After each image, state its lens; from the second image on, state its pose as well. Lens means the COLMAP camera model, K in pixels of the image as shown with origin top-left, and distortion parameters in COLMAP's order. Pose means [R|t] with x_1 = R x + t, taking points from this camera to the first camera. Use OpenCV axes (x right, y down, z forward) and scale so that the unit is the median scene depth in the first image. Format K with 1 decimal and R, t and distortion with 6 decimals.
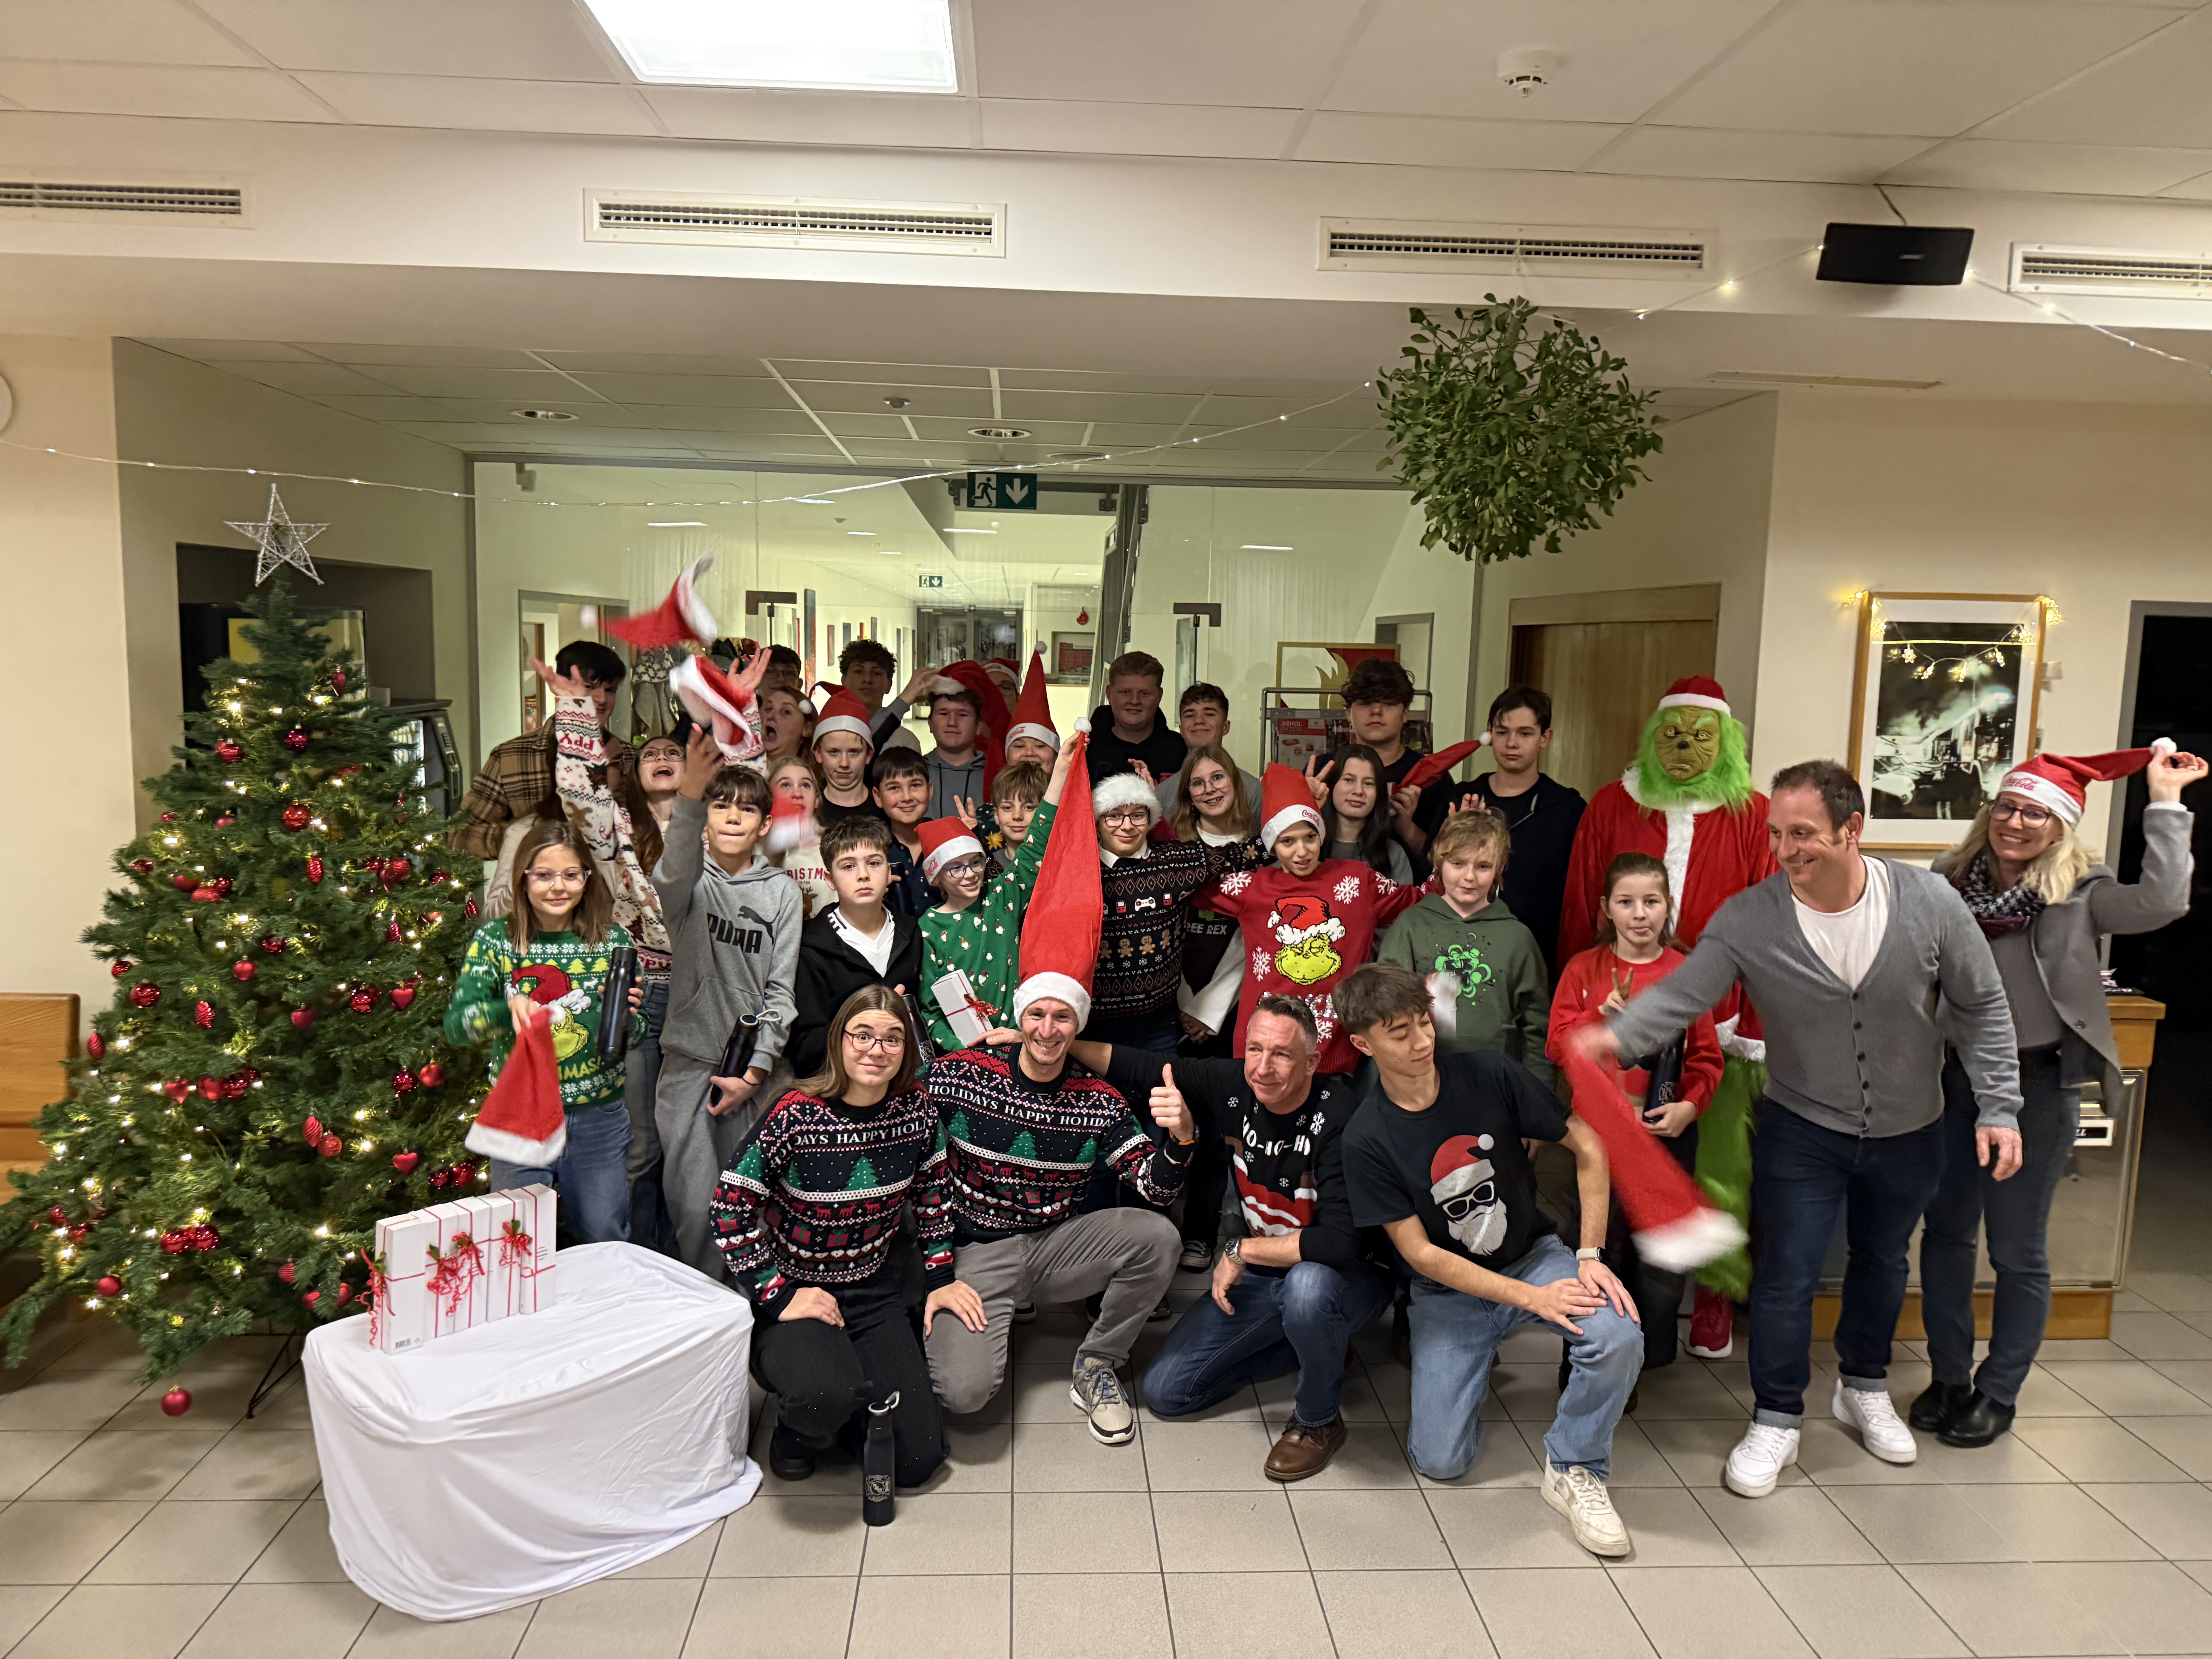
lens RADIAL K [[1587.7, 0, 1106.0], [0, 1587.7, 829.5], [0, 0, 1]] dist [0.061950, -0.097436]
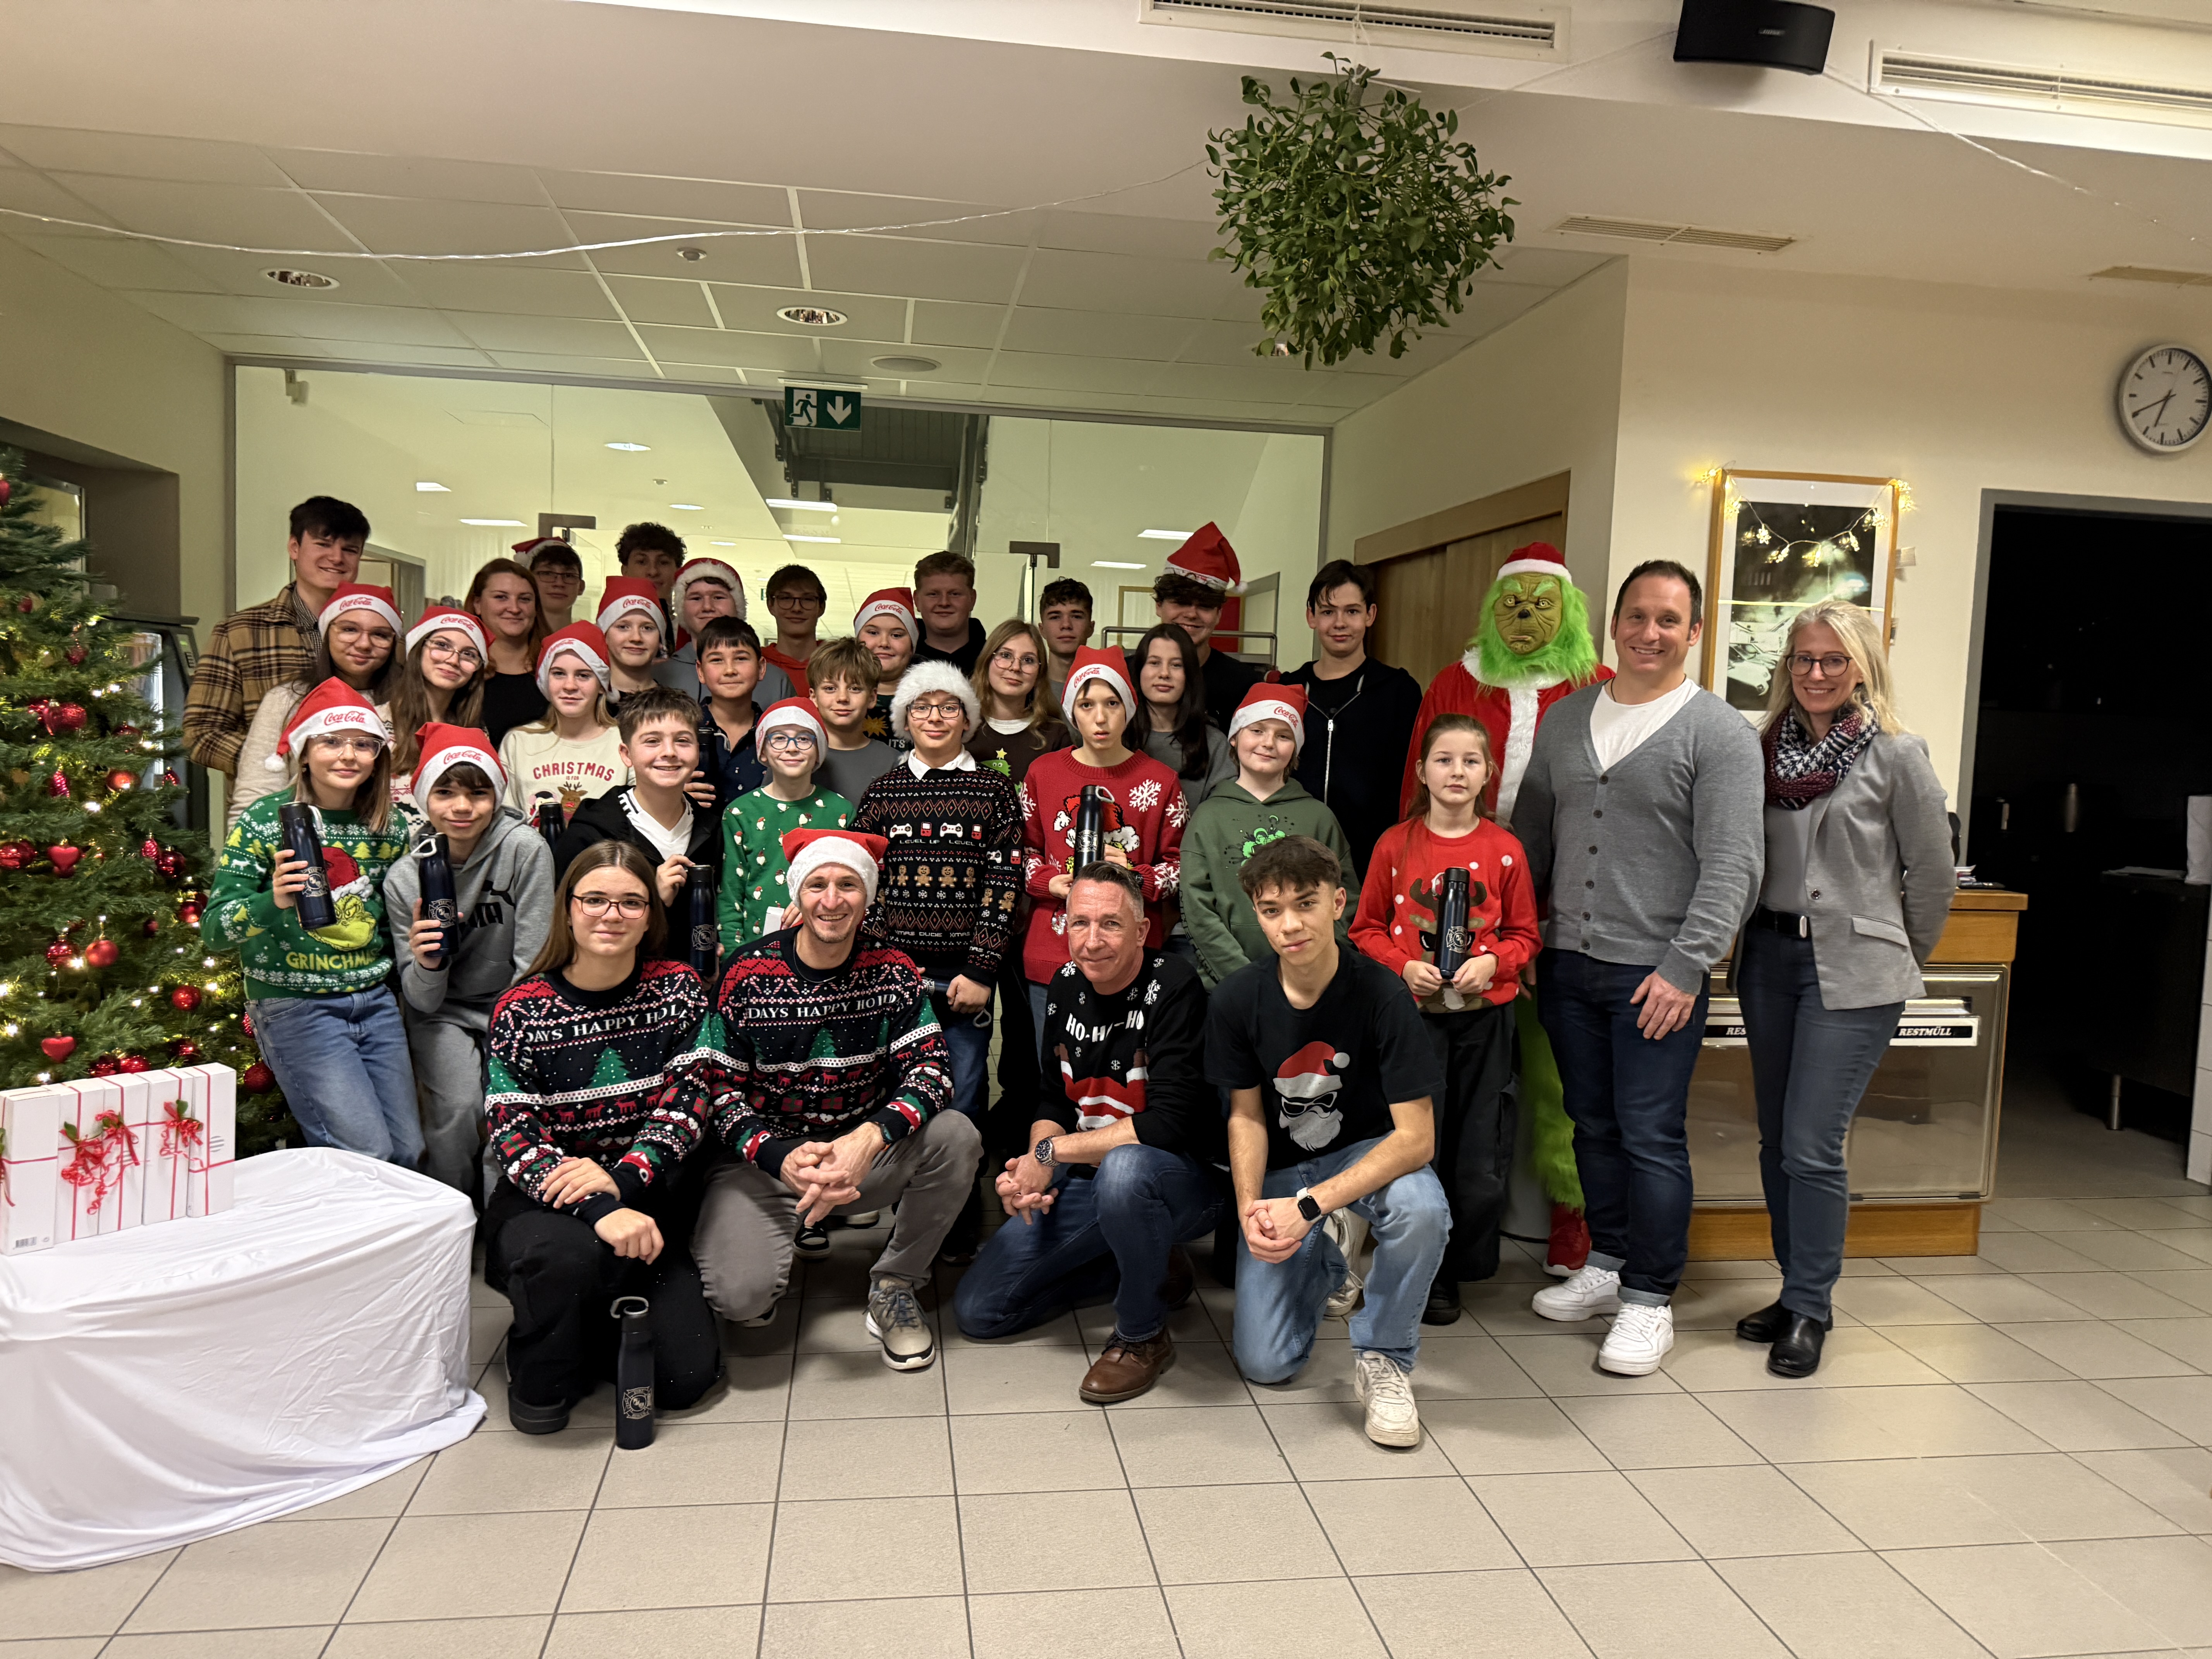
lens RADIAL K [[1599.6, 0, 1113.6], [0, 1599.6, 834.6], [0, 0, 1]] dist [-0.000346, -0.000969]
pose [[0.995719, 0.005430, 0.092278, 0.032491], [-0.001905, 0.999267, -0.038243, 0.121933], [-0.092418, 0.037904, 0.994999, 0.107965]]
